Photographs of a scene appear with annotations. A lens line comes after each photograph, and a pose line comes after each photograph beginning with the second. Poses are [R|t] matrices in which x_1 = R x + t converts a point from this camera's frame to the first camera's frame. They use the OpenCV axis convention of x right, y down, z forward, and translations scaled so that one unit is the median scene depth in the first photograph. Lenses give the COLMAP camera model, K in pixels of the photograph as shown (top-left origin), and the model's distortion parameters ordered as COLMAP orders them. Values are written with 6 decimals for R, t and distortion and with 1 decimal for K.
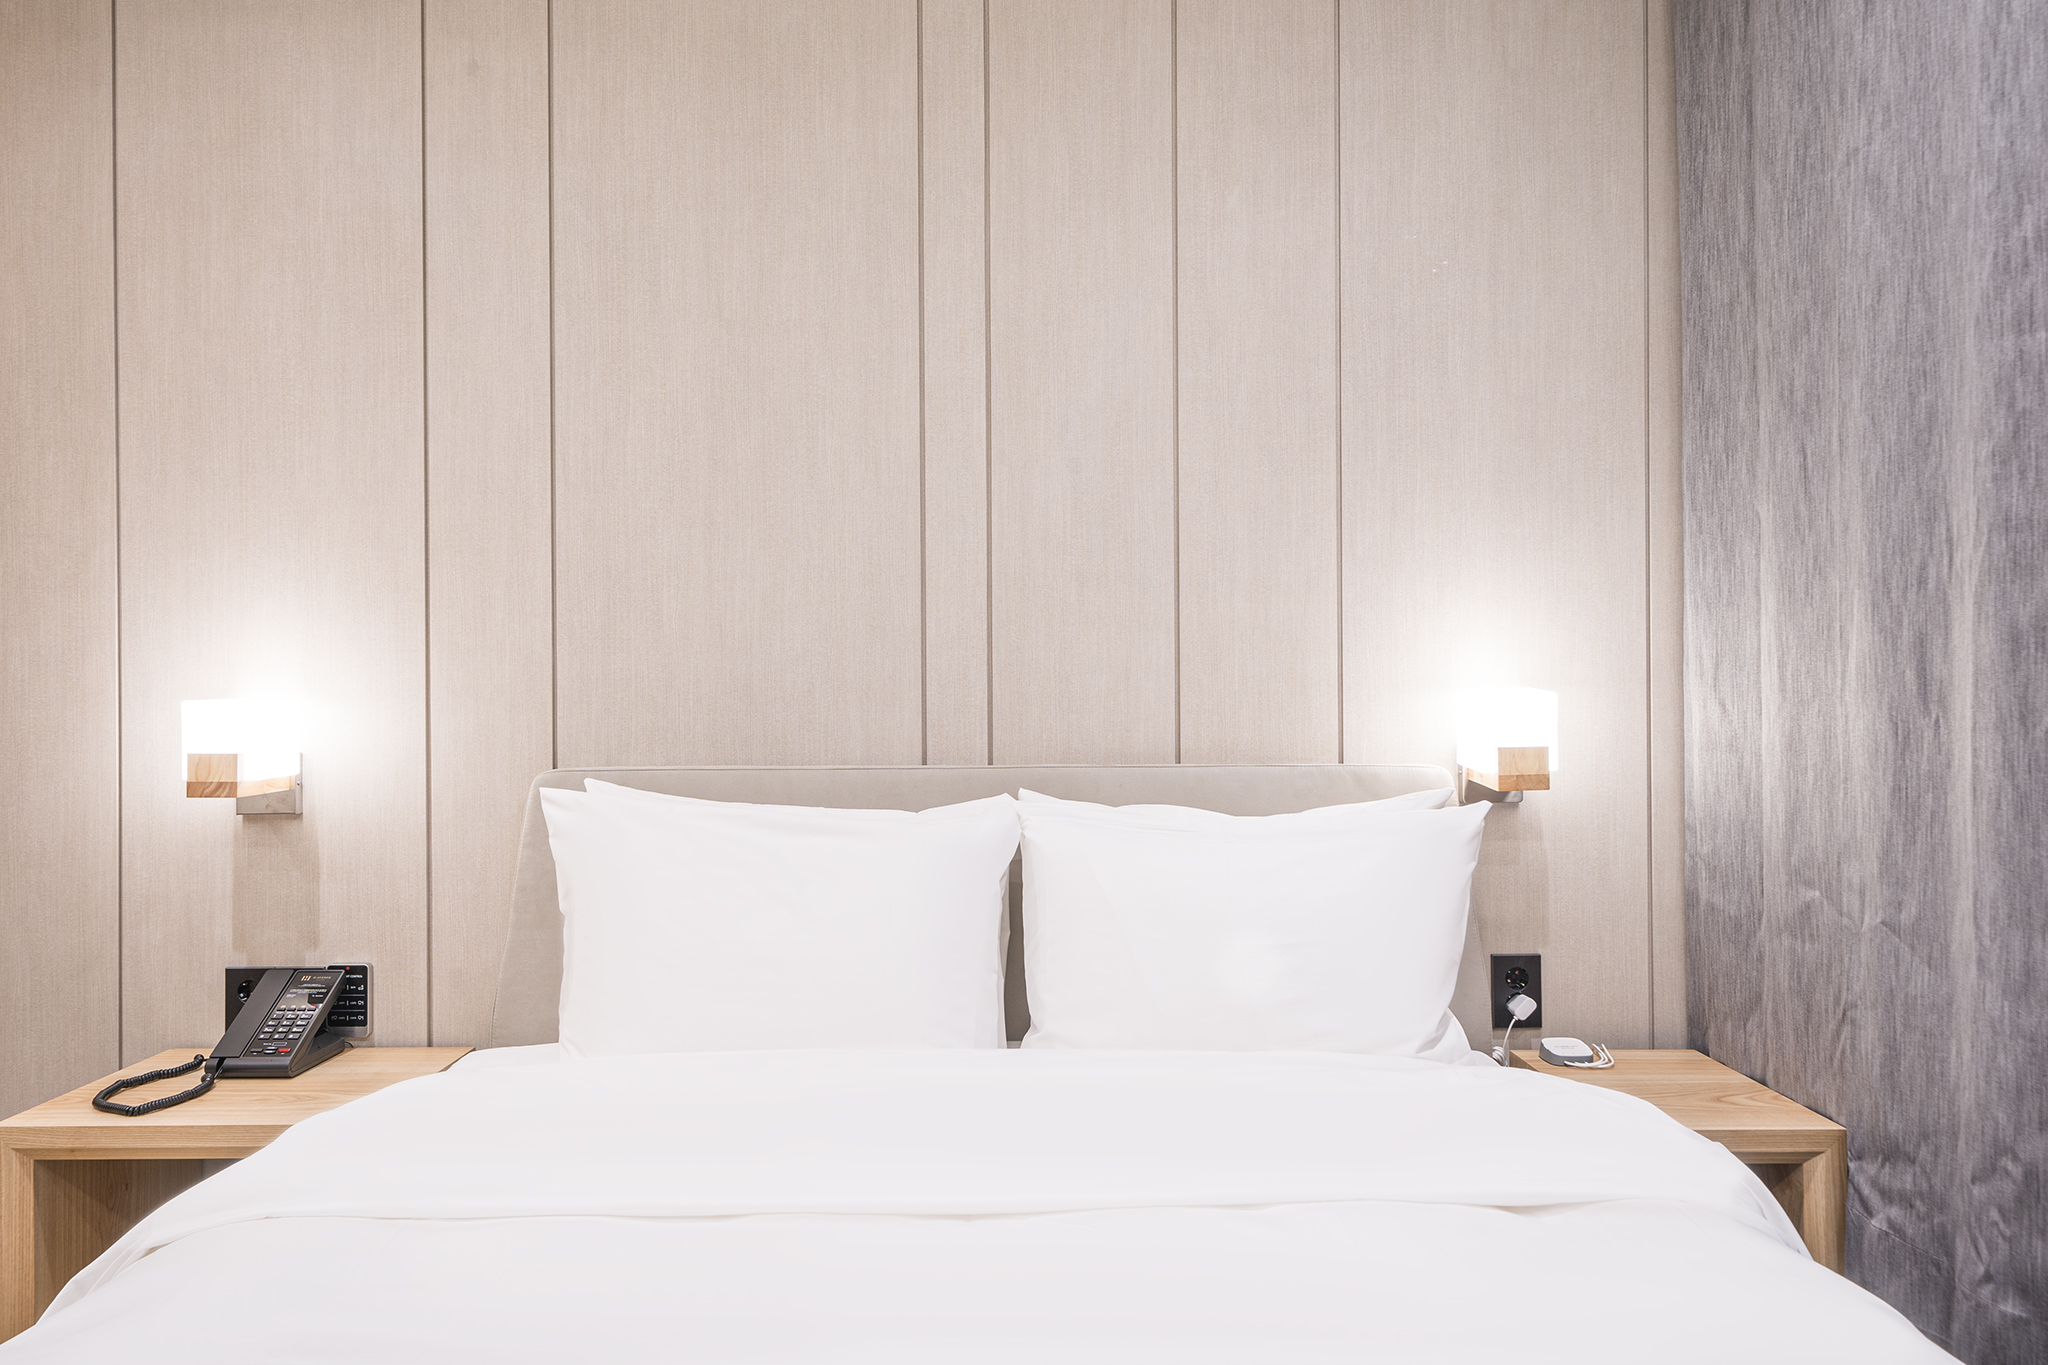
lens RADIAL K [[1382.7, 0, 1028.6], [0, 1382.7, 686.0], [0, 0, 1]] dist [0.000075, -0.000487]
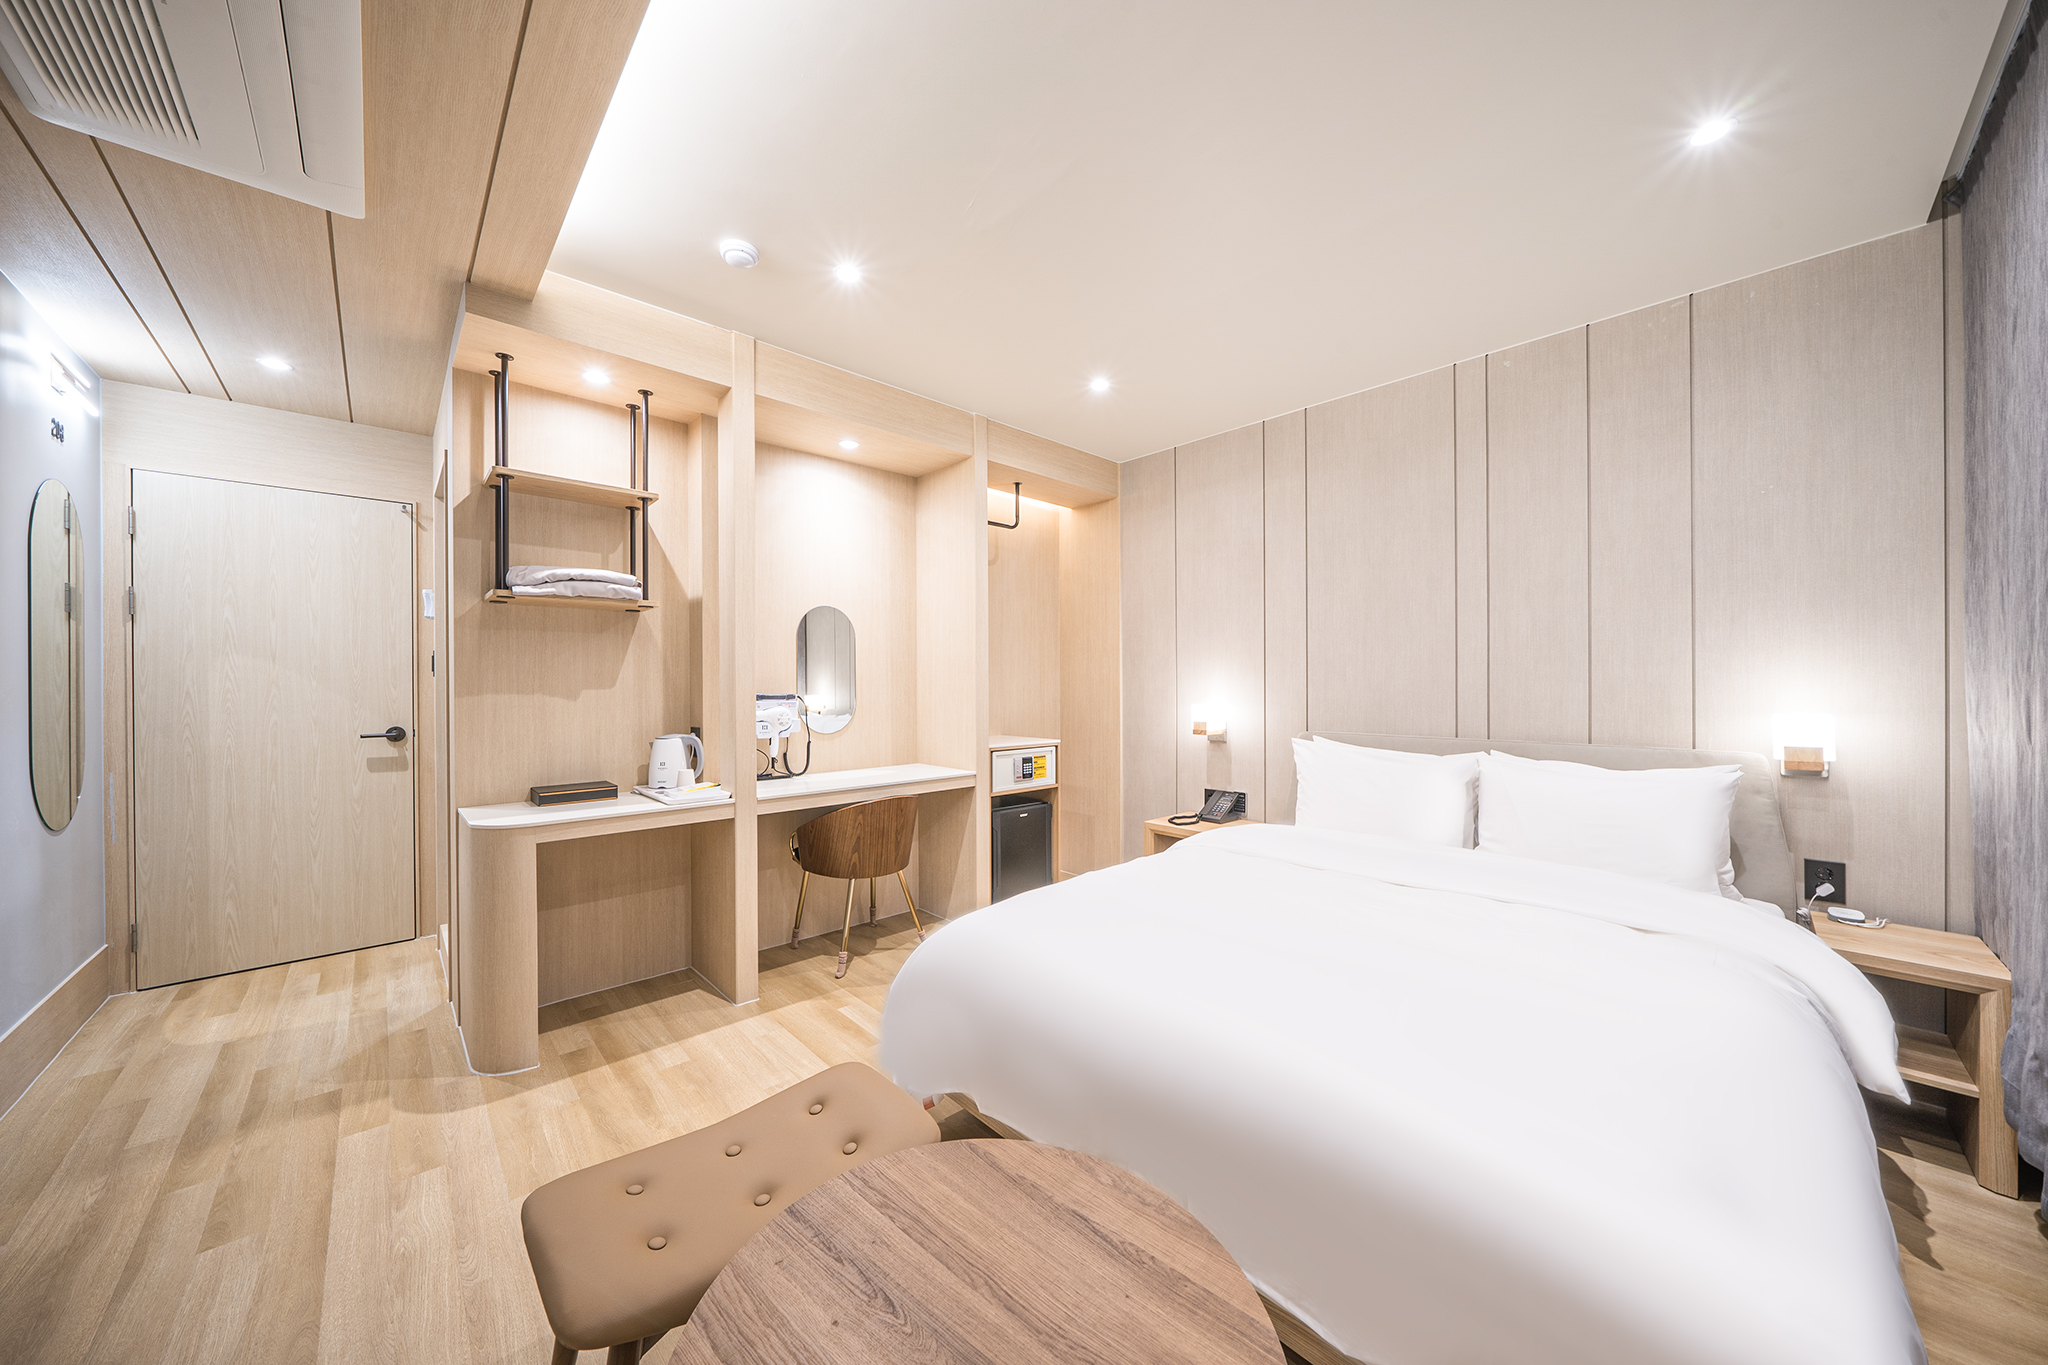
lens RADIAL K [[689.4, 0, 1030.3], [0, 689.4, 684.4], [0, 0, 1]] dist [0.000958, 0.000133]
pose [[0.687868, 0.002345, -0.725832, 0.294065], [-0.000918, 0.999997, 0.002360, -0.039026], [0.725836, -0.000957, 0.687867, -0.381371]]
